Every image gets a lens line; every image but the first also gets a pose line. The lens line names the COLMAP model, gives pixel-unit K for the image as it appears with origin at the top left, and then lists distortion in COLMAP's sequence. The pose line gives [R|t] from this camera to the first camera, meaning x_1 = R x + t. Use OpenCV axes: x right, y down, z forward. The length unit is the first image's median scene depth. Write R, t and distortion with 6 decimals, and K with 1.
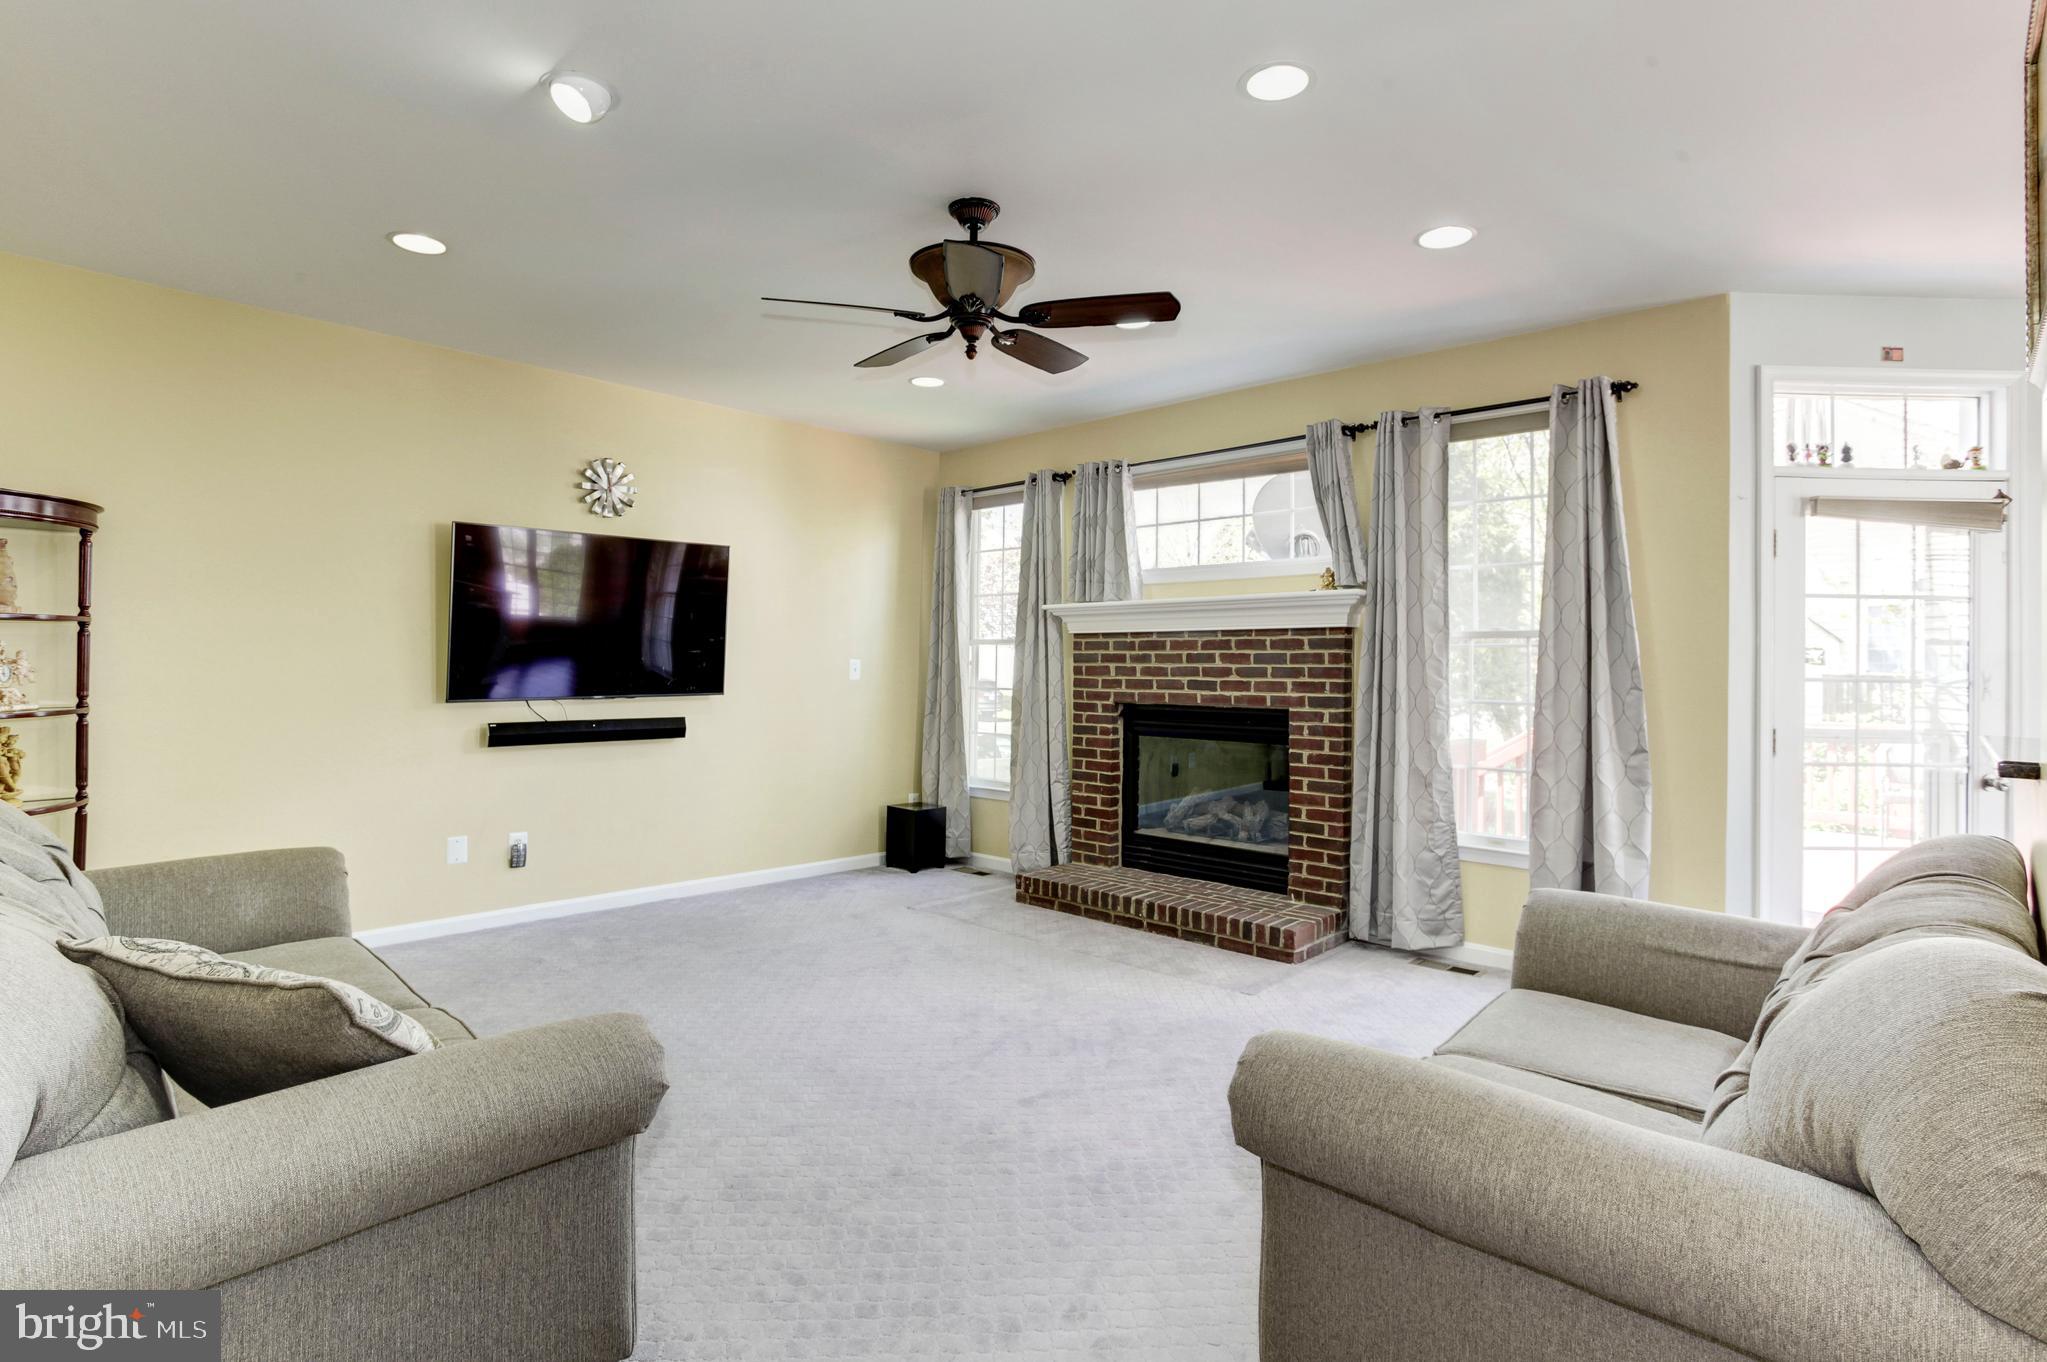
lens RADIAL K [[1008.4, 0, 1031.3], [0, 1008.4, 672.7], [0, 0, 1]] dist [-0.015249, 0.002418]
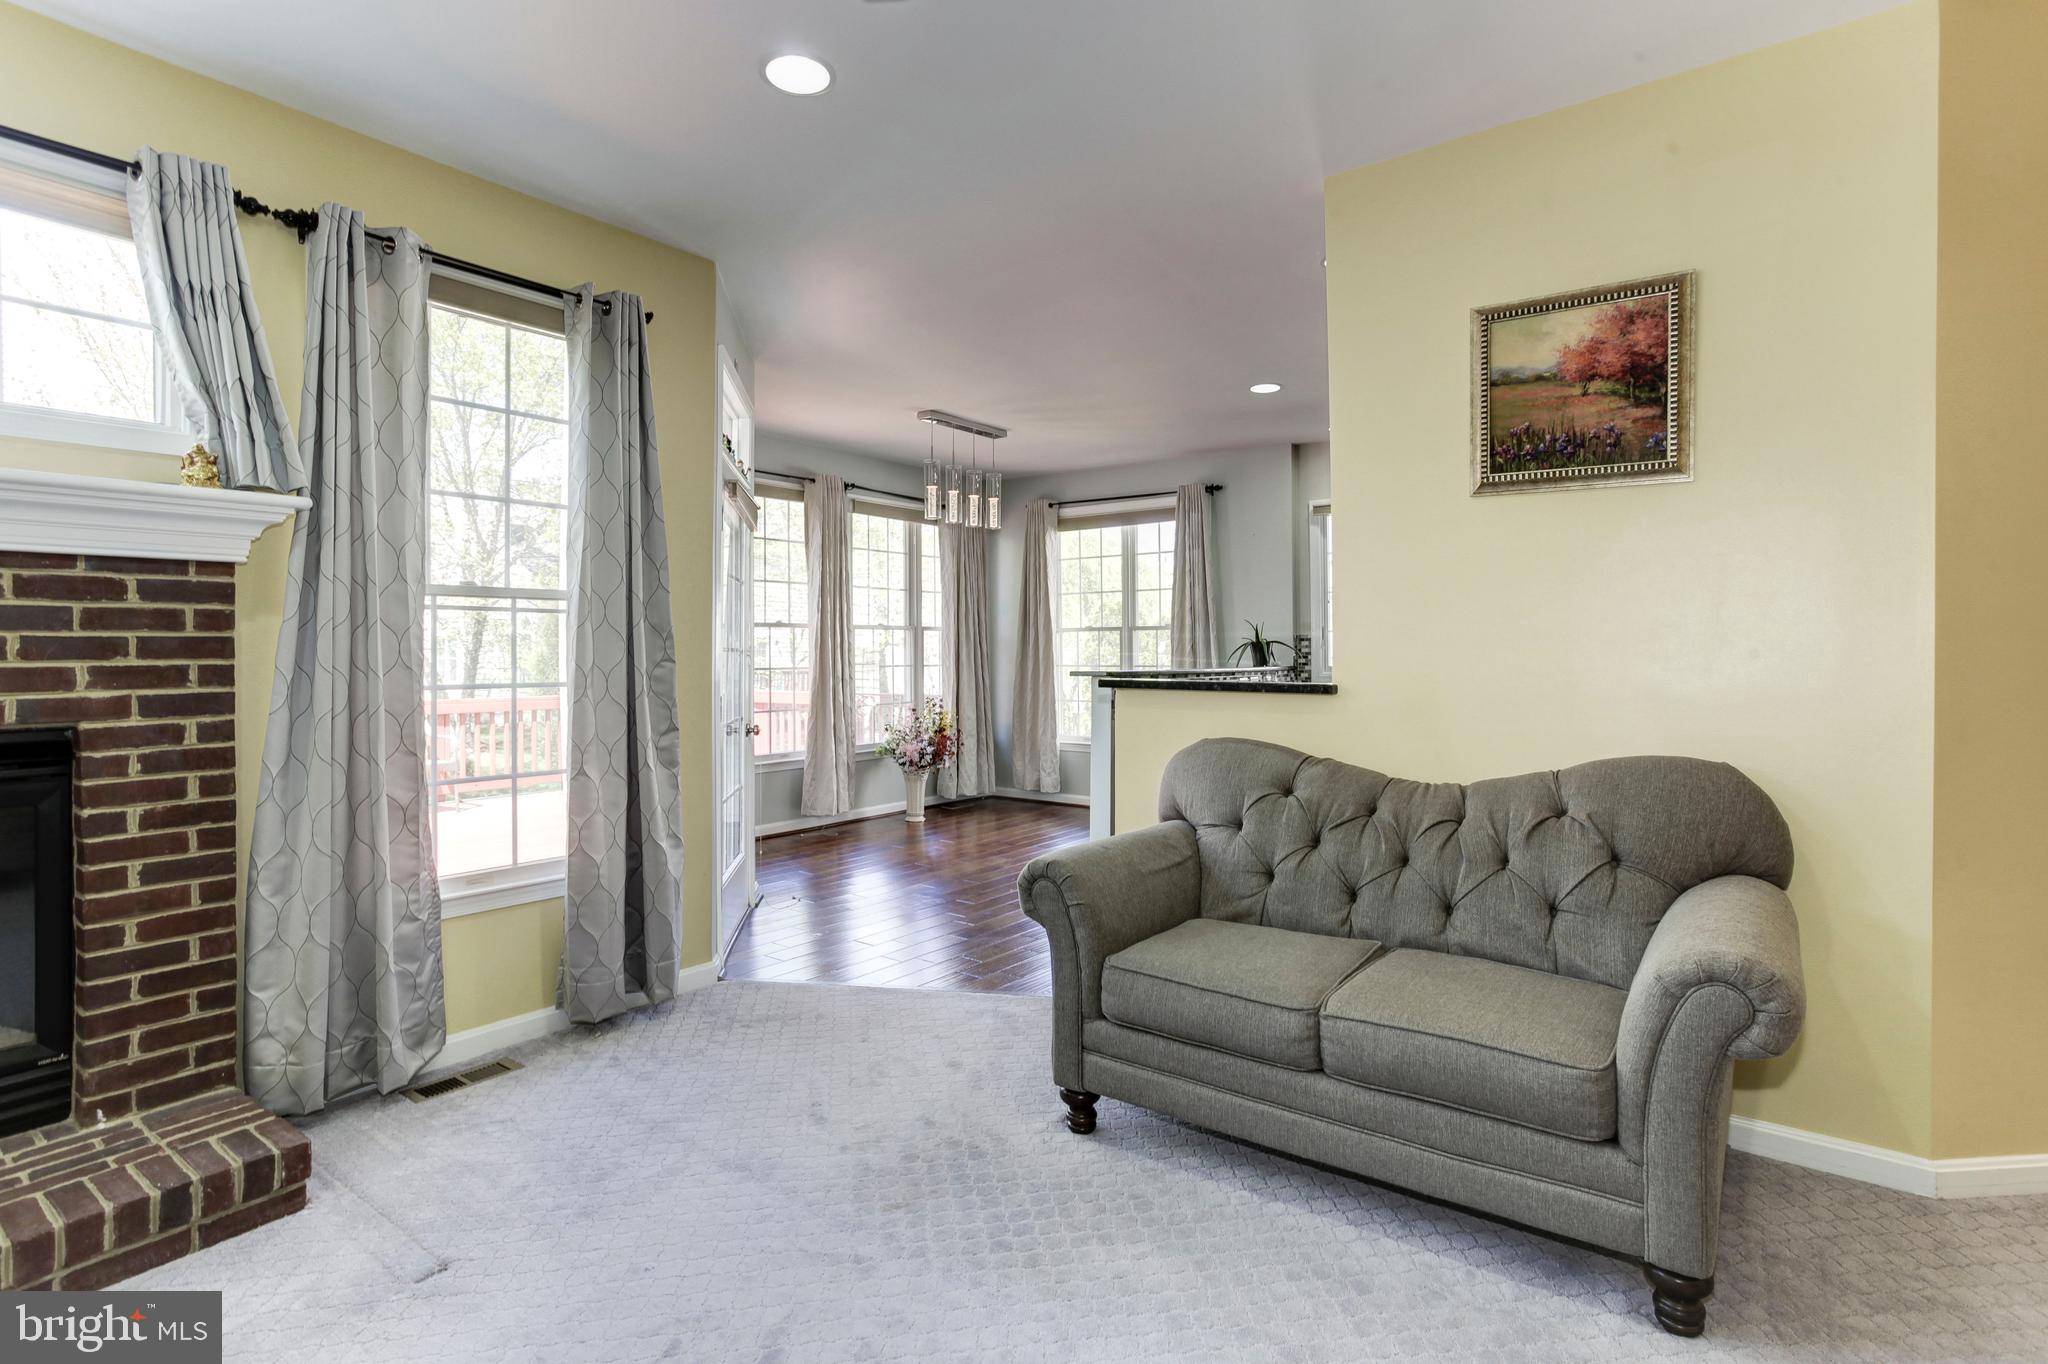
lens RADIAL K [[1008.9, 0, 1018.1], [0, 1008.9, 650.5], [0, 0, 1]] dist [-0.015249, 0.002418]
pose [[-0.118515, -0.007487, 0.992924, -0.266555], [0.010822, 0.999902, 0.008831, 0.001576], [-0.992893, 0.011792, -0.118423, 0.628878]]
